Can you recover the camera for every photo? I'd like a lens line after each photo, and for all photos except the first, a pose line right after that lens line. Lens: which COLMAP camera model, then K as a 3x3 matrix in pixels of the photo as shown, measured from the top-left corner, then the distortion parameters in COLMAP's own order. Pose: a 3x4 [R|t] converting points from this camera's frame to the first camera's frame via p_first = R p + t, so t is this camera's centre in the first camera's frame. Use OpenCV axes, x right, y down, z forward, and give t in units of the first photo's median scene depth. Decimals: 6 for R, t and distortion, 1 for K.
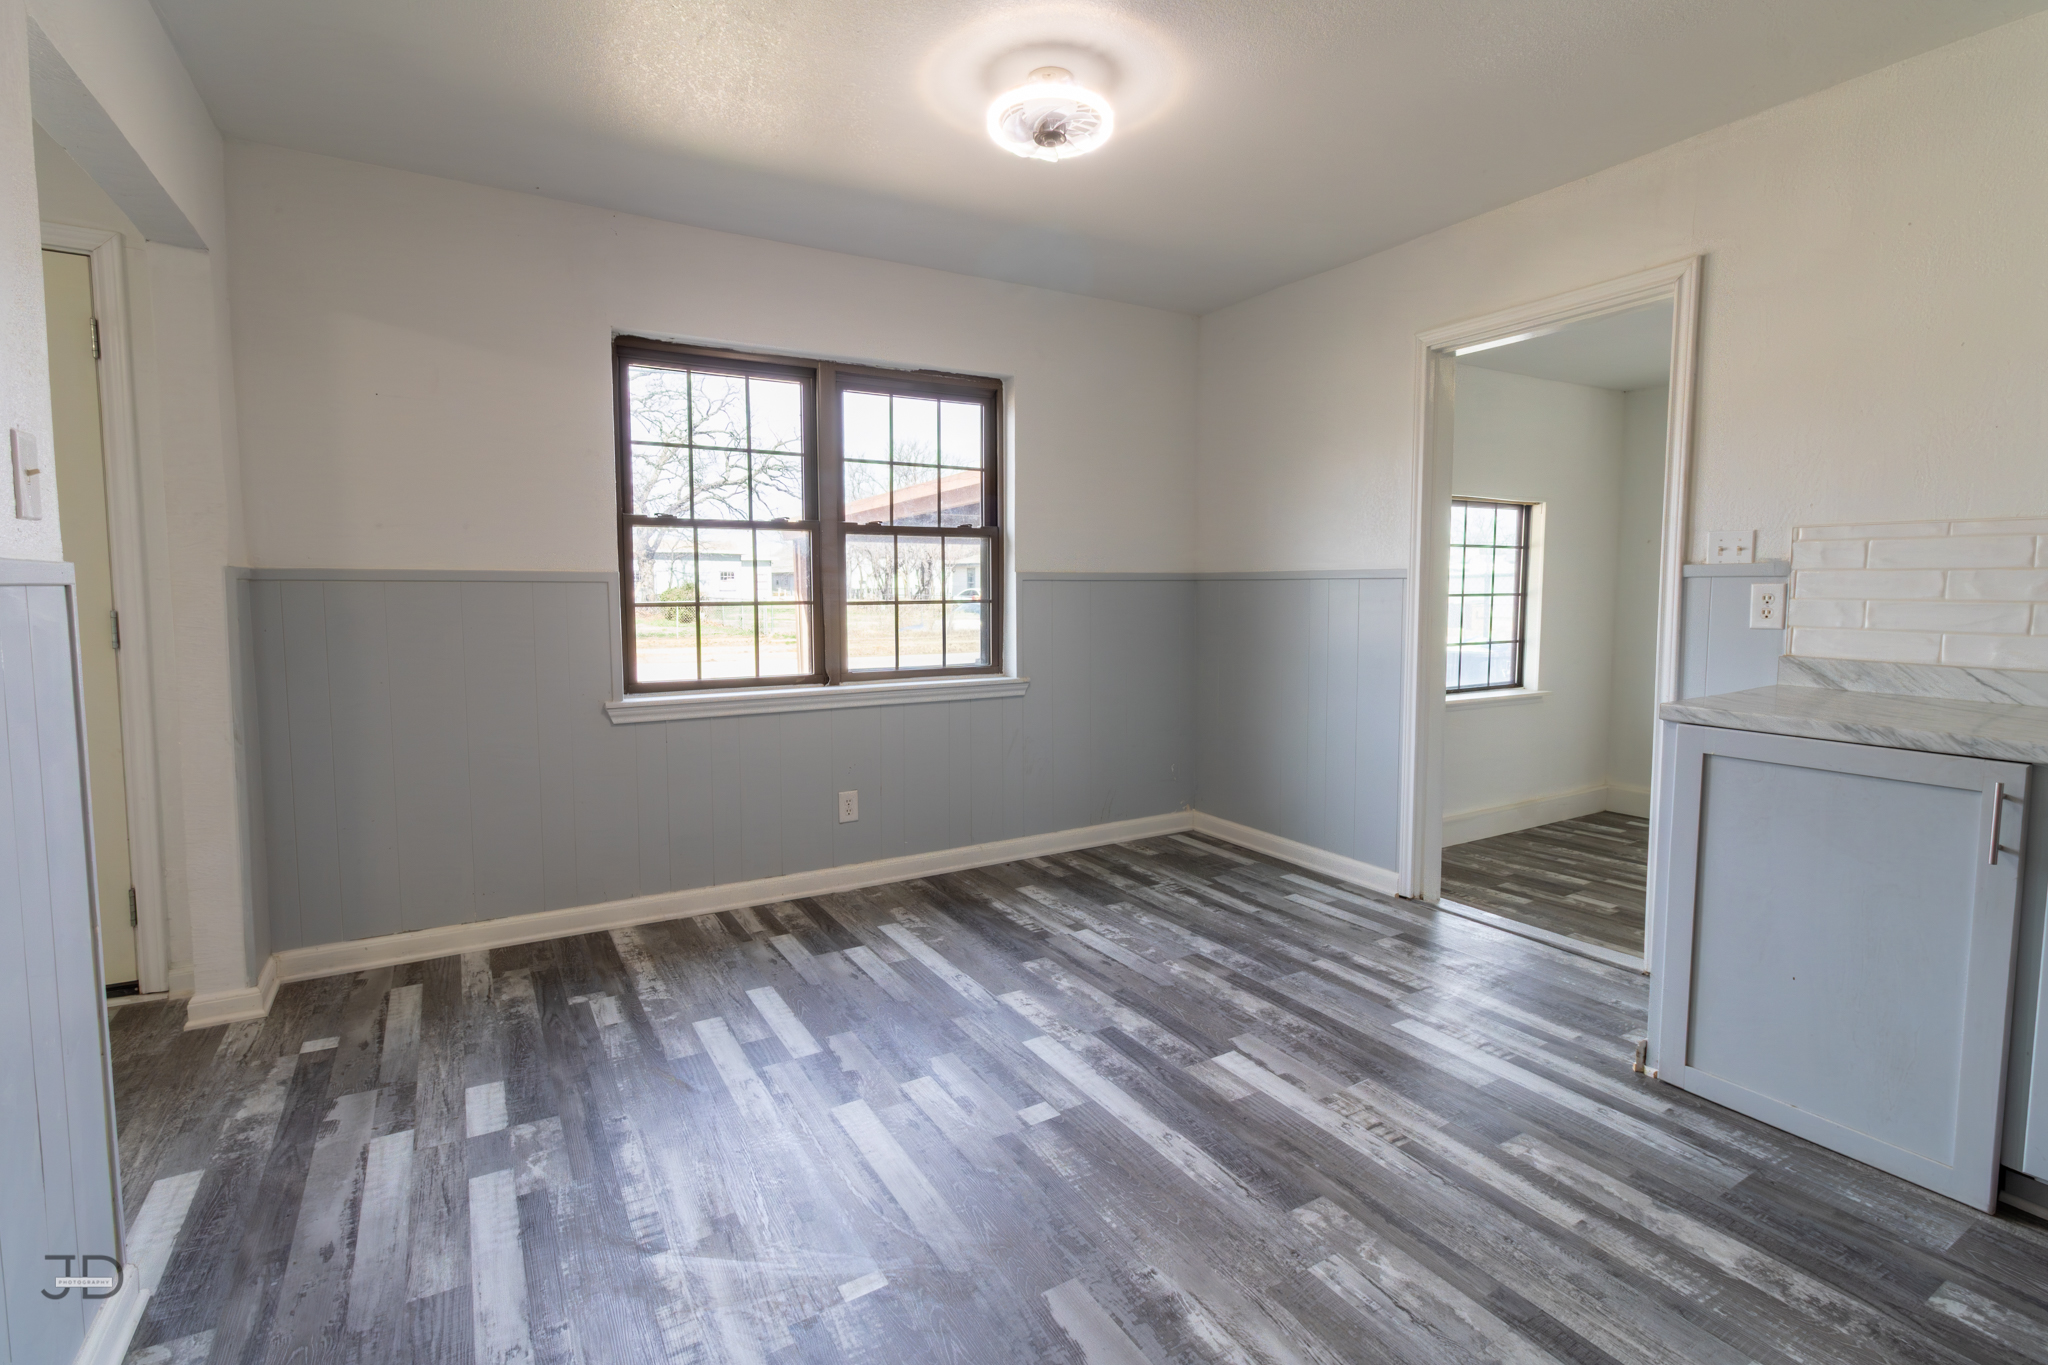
lens RADIAL K [[961.1, 0, 1031.2], [0, 961.1, 653.3], [0, 0, 1]] dist [-0.001094, -0.001219]
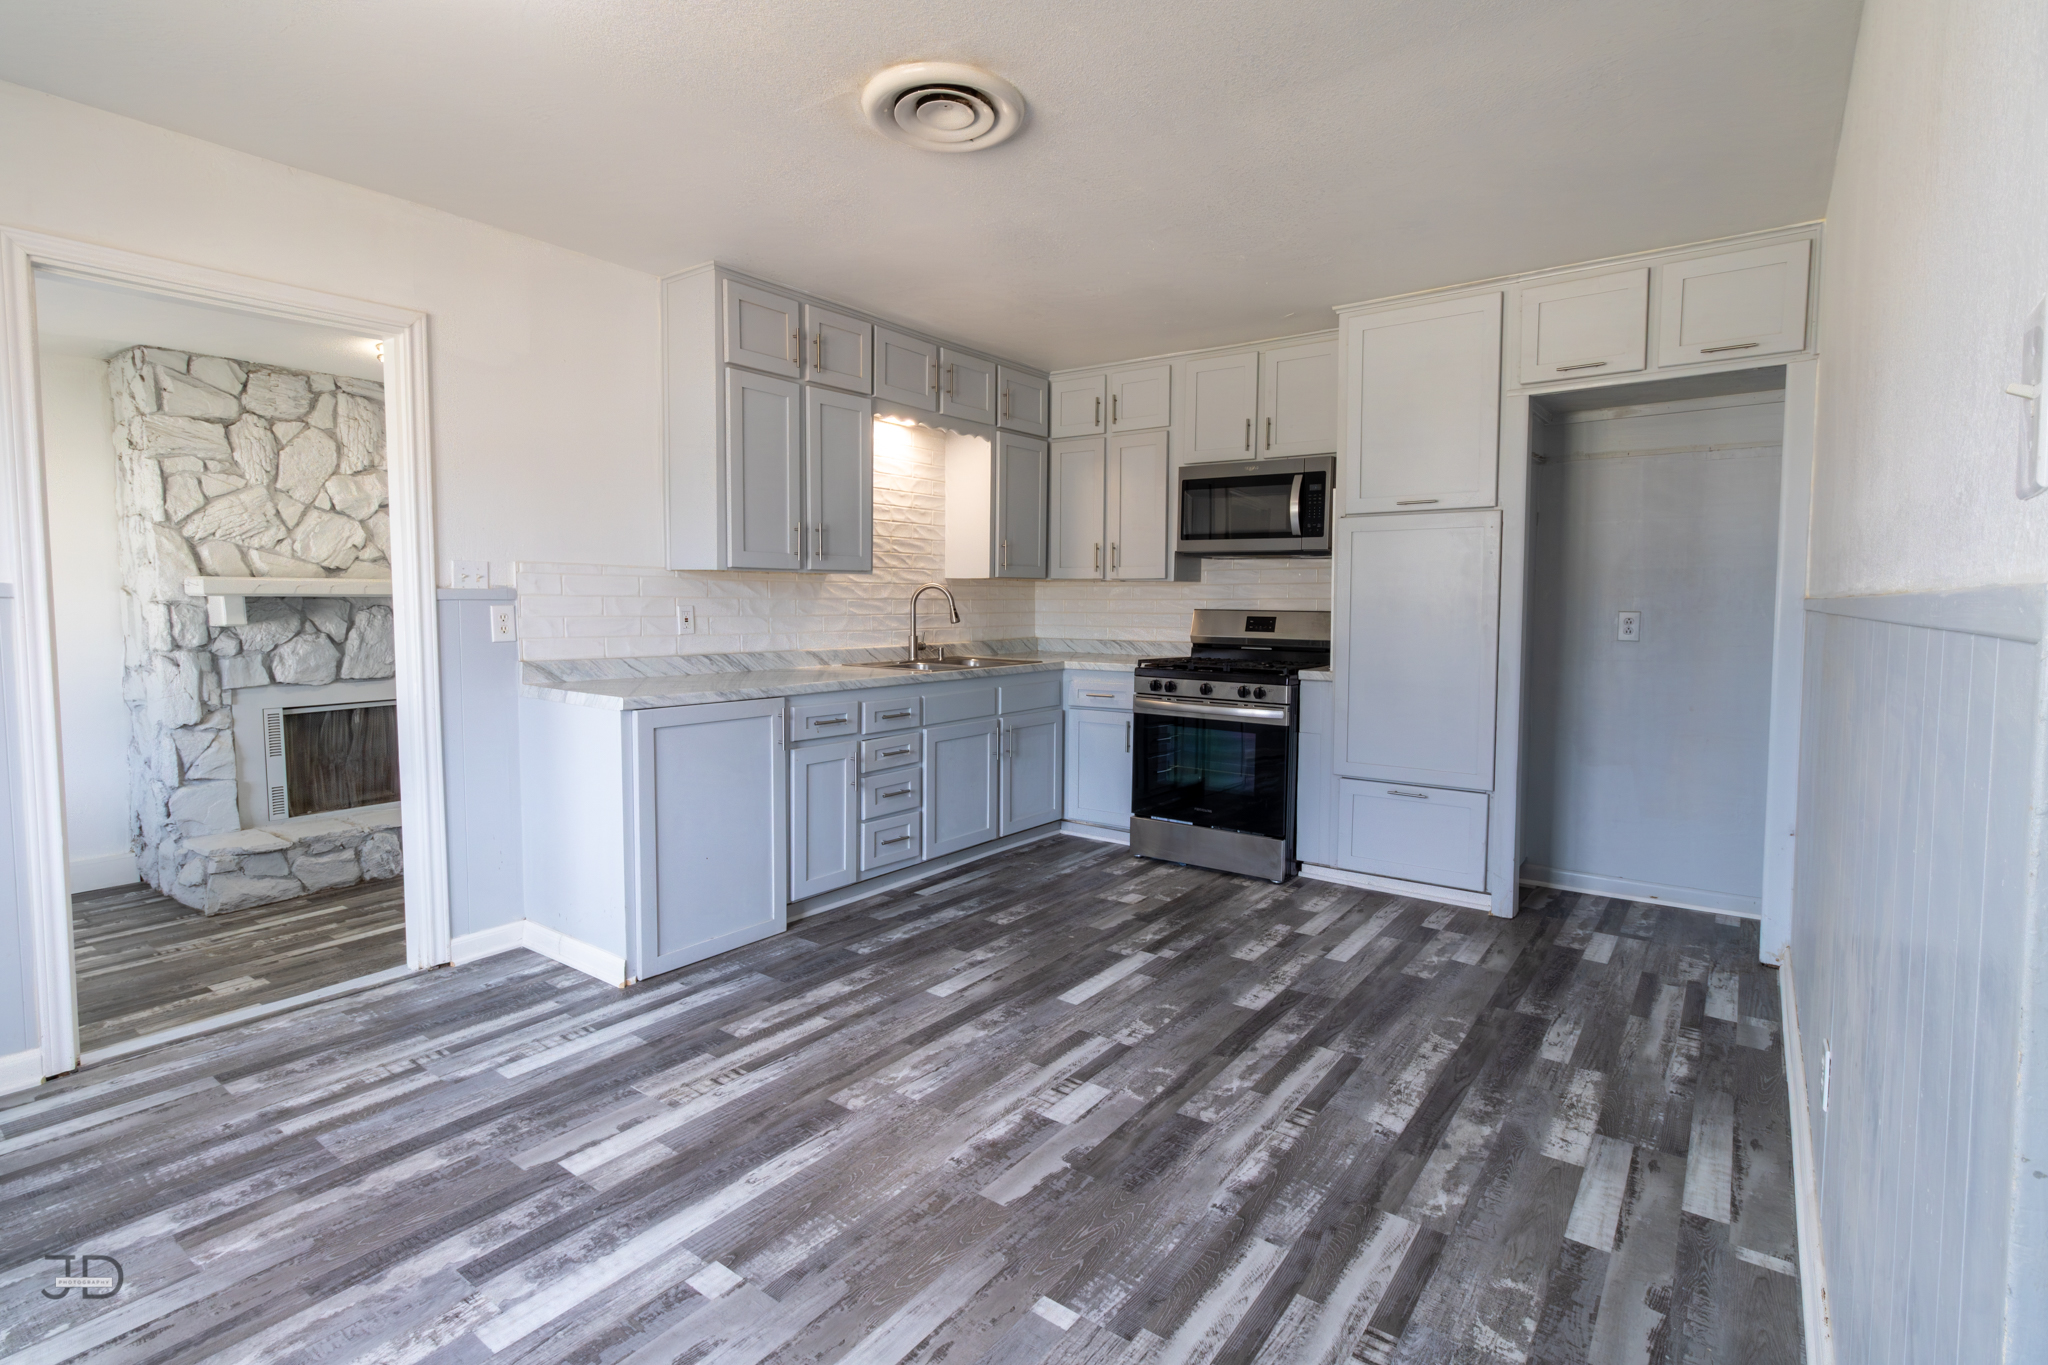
lens RADIAL K [[961.1, 0, 1037.5], [0, 961.1, 671.2], [0, 0, 1]] dist [-0.001094, -0.001219]
pose [[-0.378748, -0.069308, 0.922901, -0.716644], [0.065409, 0.992694, 0.101392, -0.075456], [-0.923186, 0.098768, -0.371447, 0.904995]]
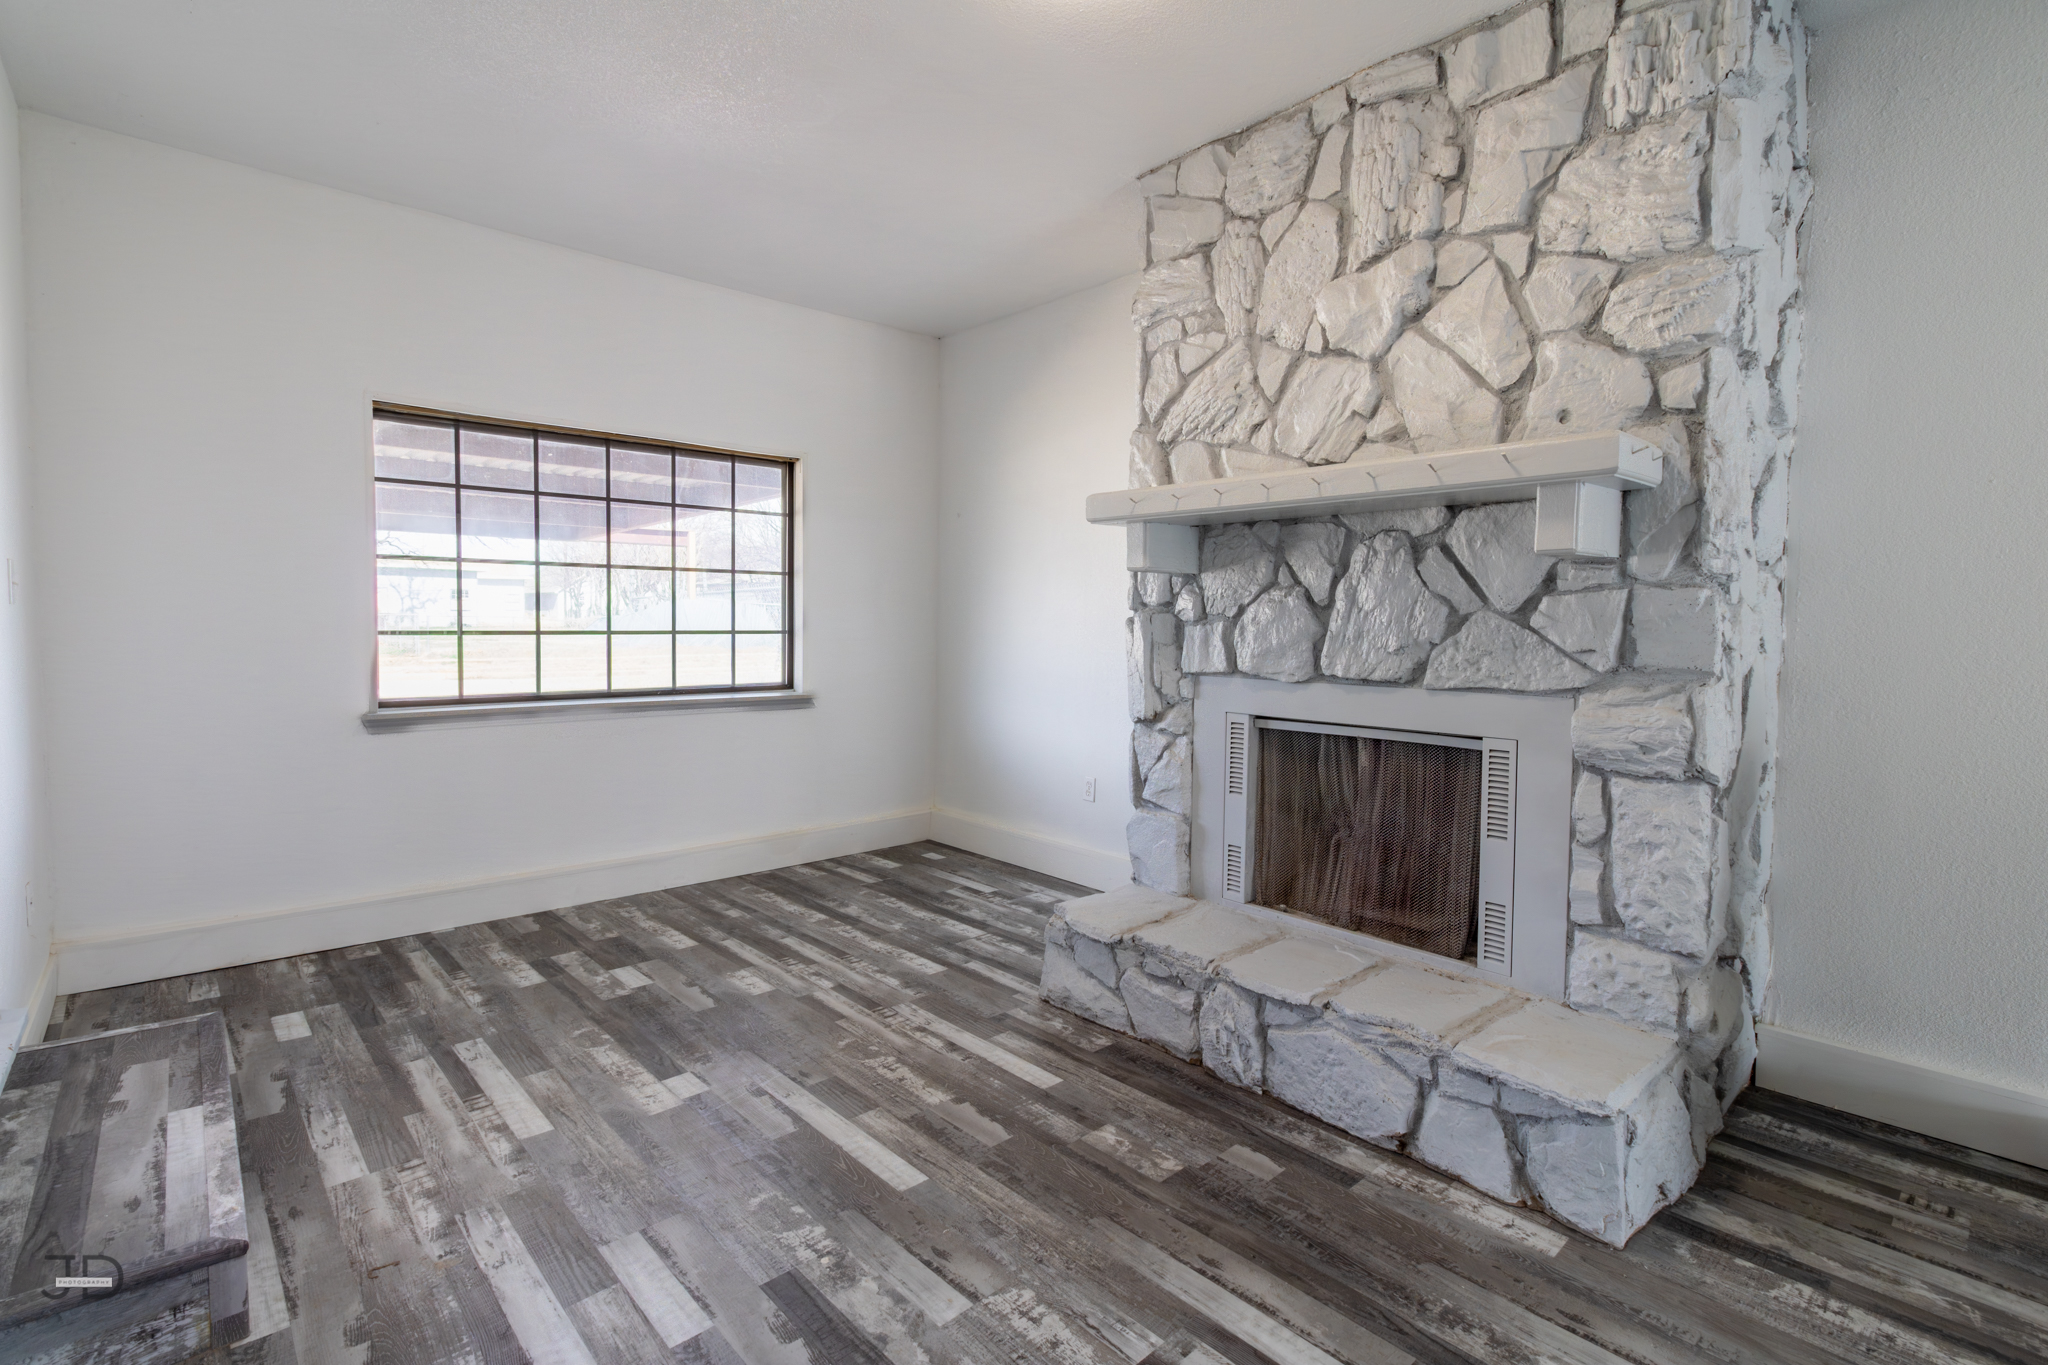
lens RADIAL K [[961.1, 0, 1021.6], [0, 961.1, 666.9], [0, 0, 1]] dist [-0.001094, -0.001219]
pose [[0.982504, 0.002674, 0.186221, 1.482641], [0.001629, 0.999735, -0.022950, 0.086619], [-0.186233, 0.022852, 0.982240, 0.471649]]
